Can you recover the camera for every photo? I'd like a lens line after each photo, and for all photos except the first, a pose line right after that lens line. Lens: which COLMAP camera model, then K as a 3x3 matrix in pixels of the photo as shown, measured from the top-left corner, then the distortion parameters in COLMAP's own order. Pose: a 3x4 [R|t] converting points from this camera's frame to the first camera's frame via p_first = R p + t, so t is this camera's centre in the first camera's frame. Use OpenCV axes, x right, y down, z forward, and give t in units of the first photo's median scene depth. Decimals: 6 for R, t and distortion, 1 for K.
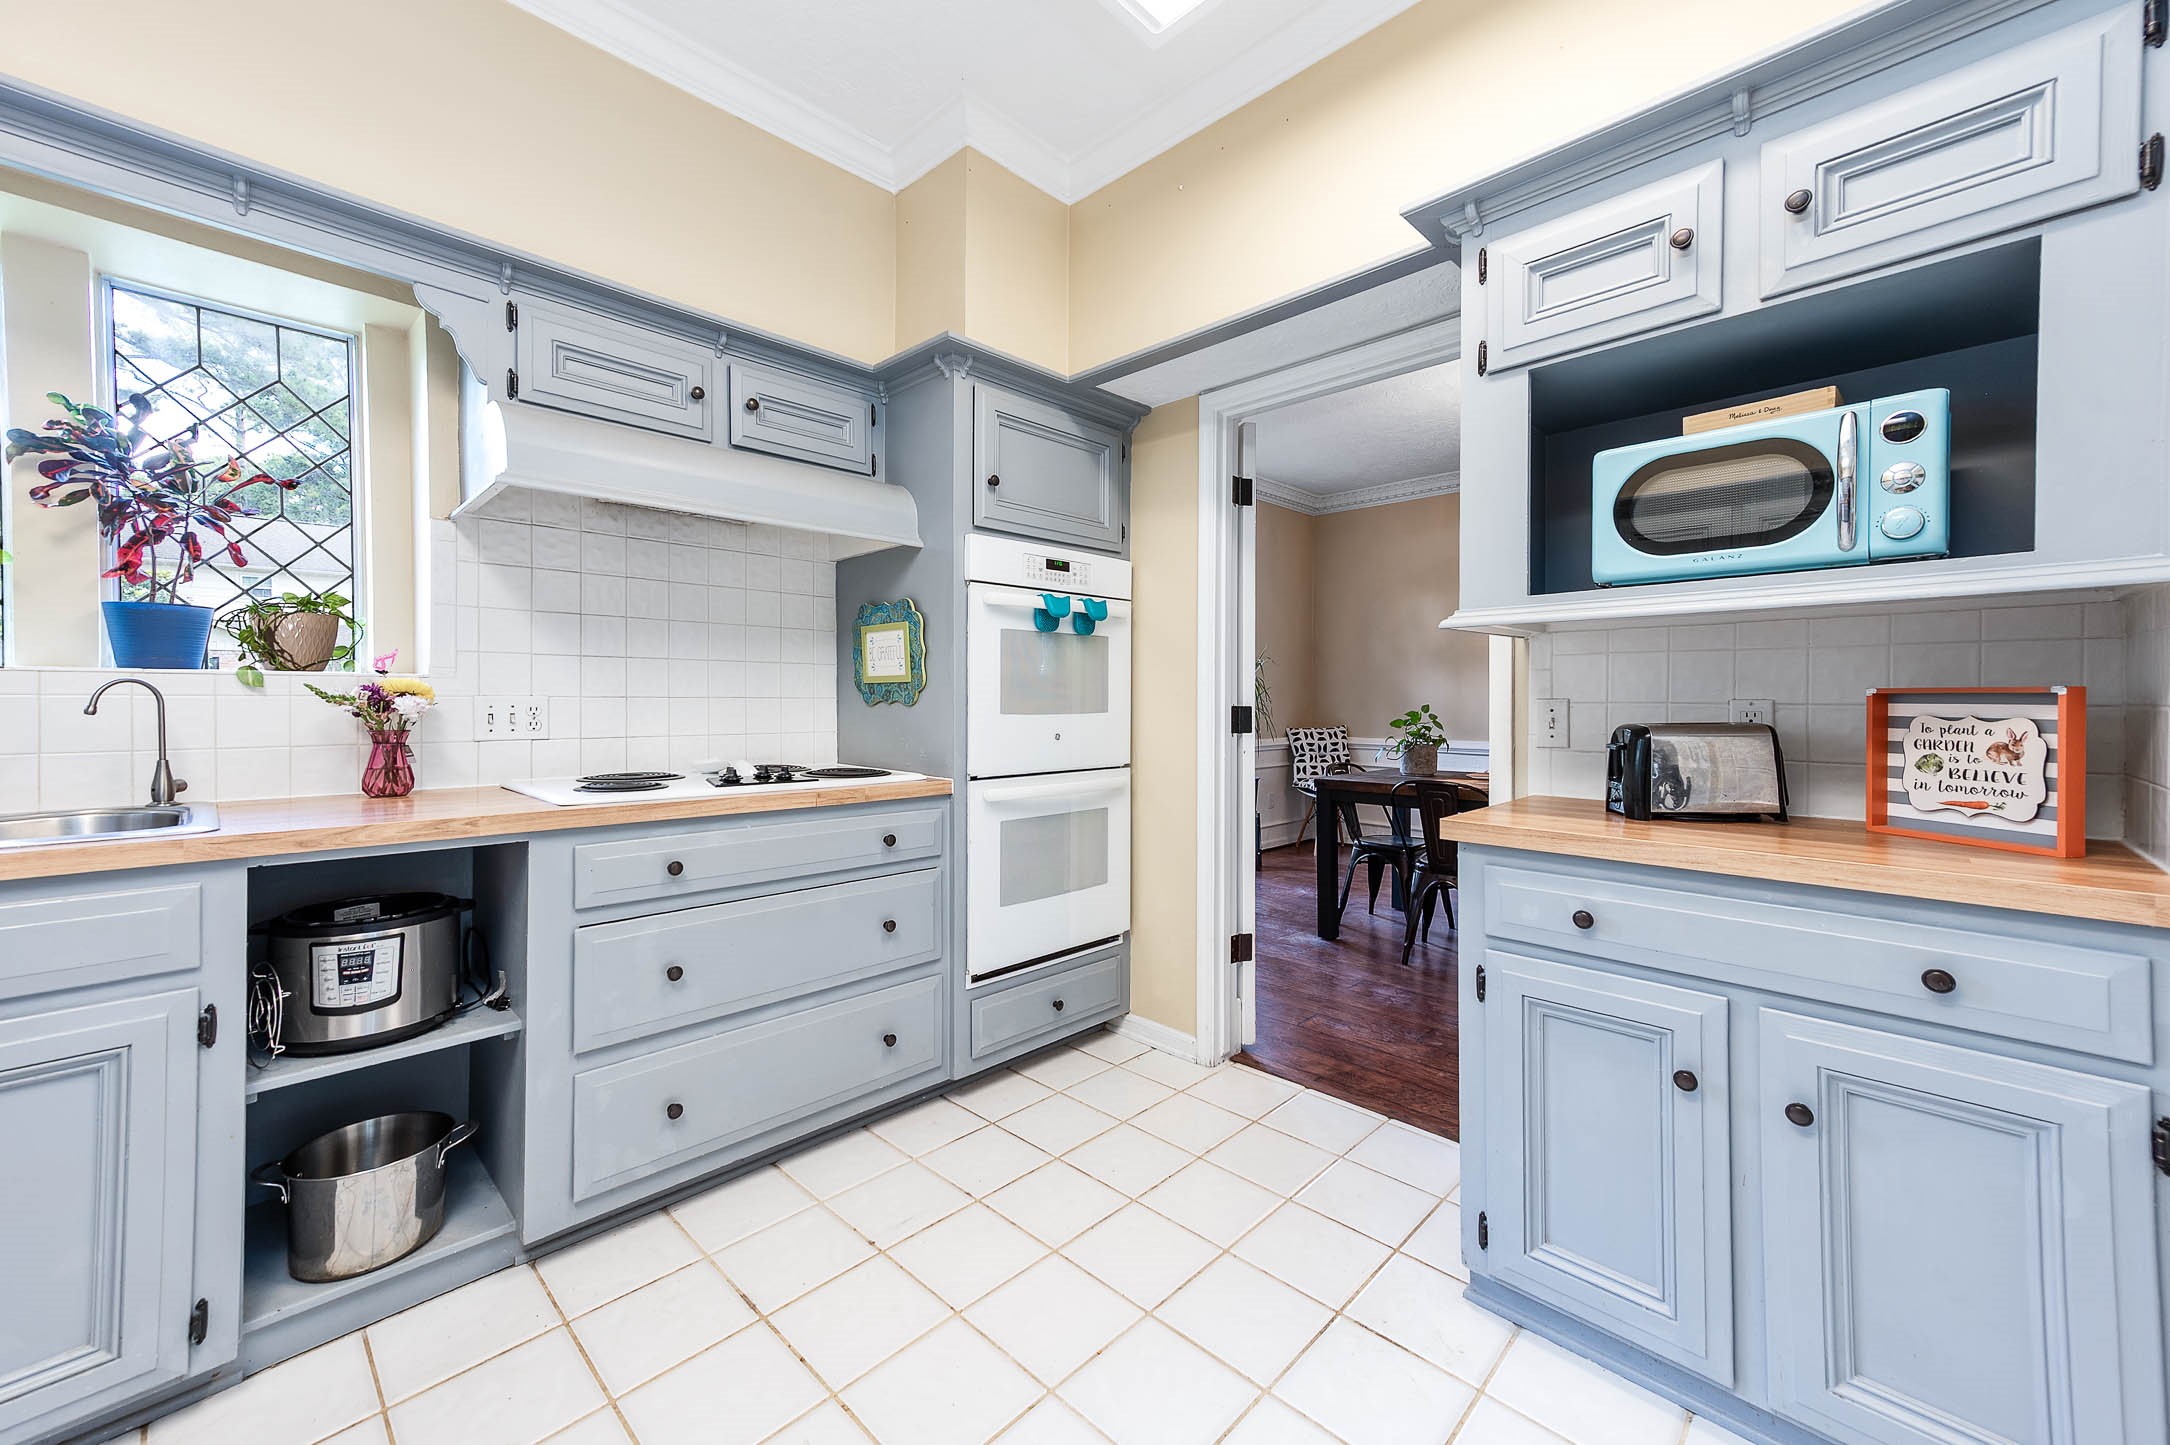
lens RADIAL K [[847.4, 0, 1082.3], [0, 847.4, 698.1], [0, 0, 1]] dist [0.019333, 0.000373]
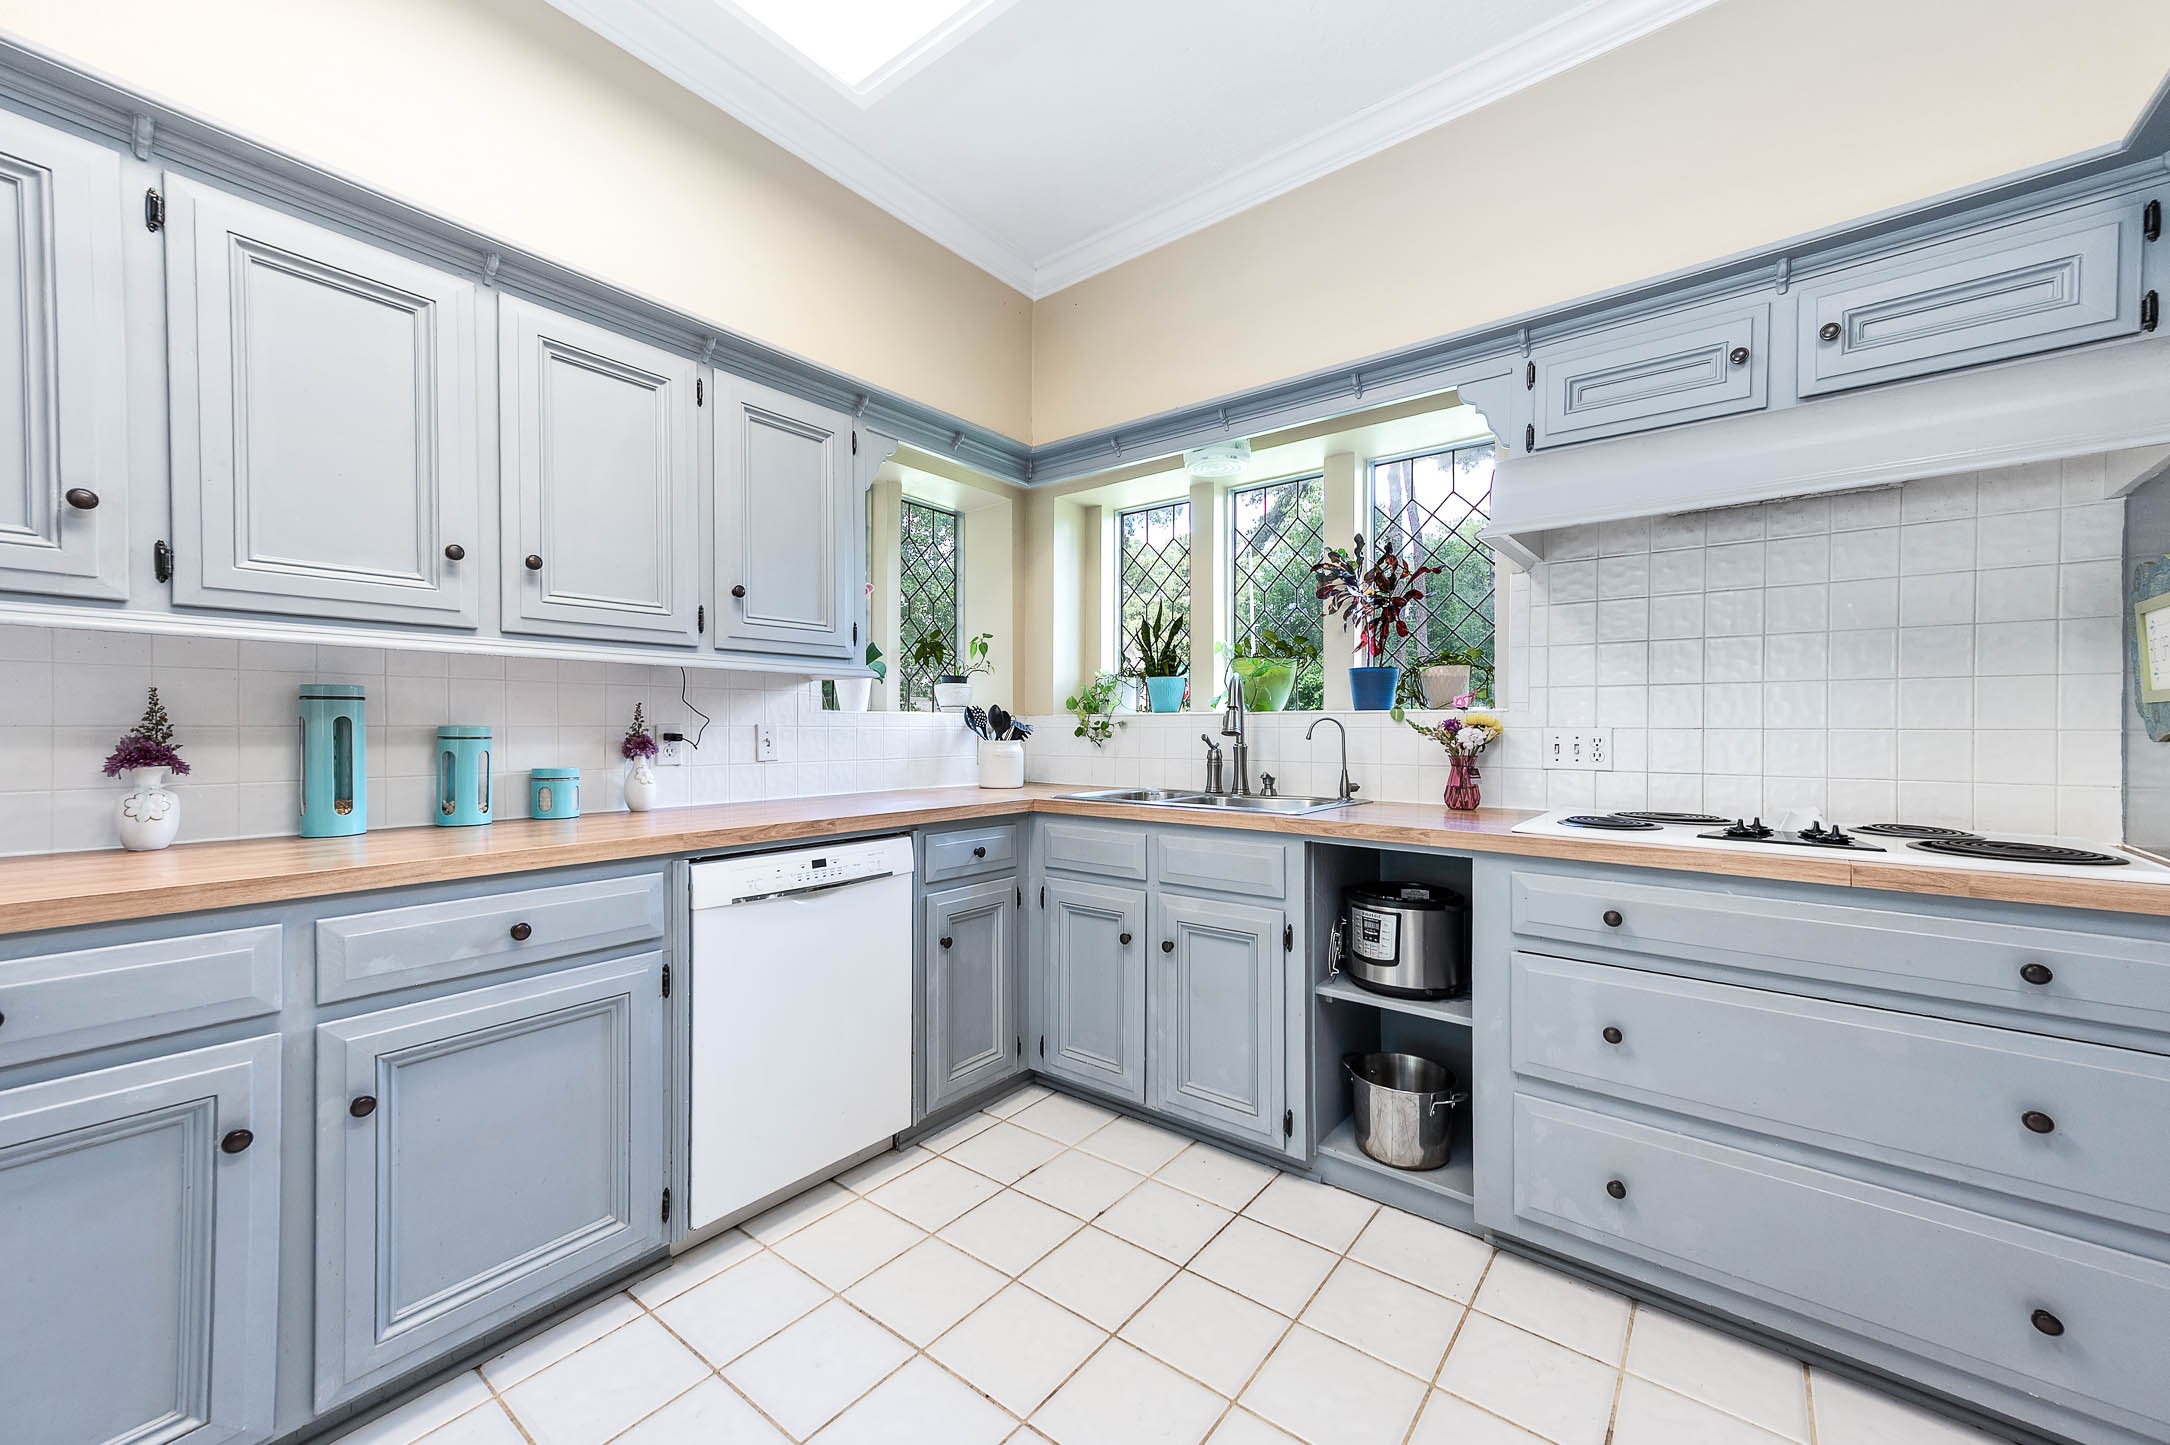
lens RADIAL K [[841.3, 0, 1078.6], [0, 841.3, 729.5], [0, 0, 1]] dist [0.020374, 0.000339]
pose [[0.102420, -0.000815, -0.994741, 0.355172], [-0.000850, 0.999999, -0.000906, 0.001493], [0.994741, 0.000938, 0.102419, 0.344467]]
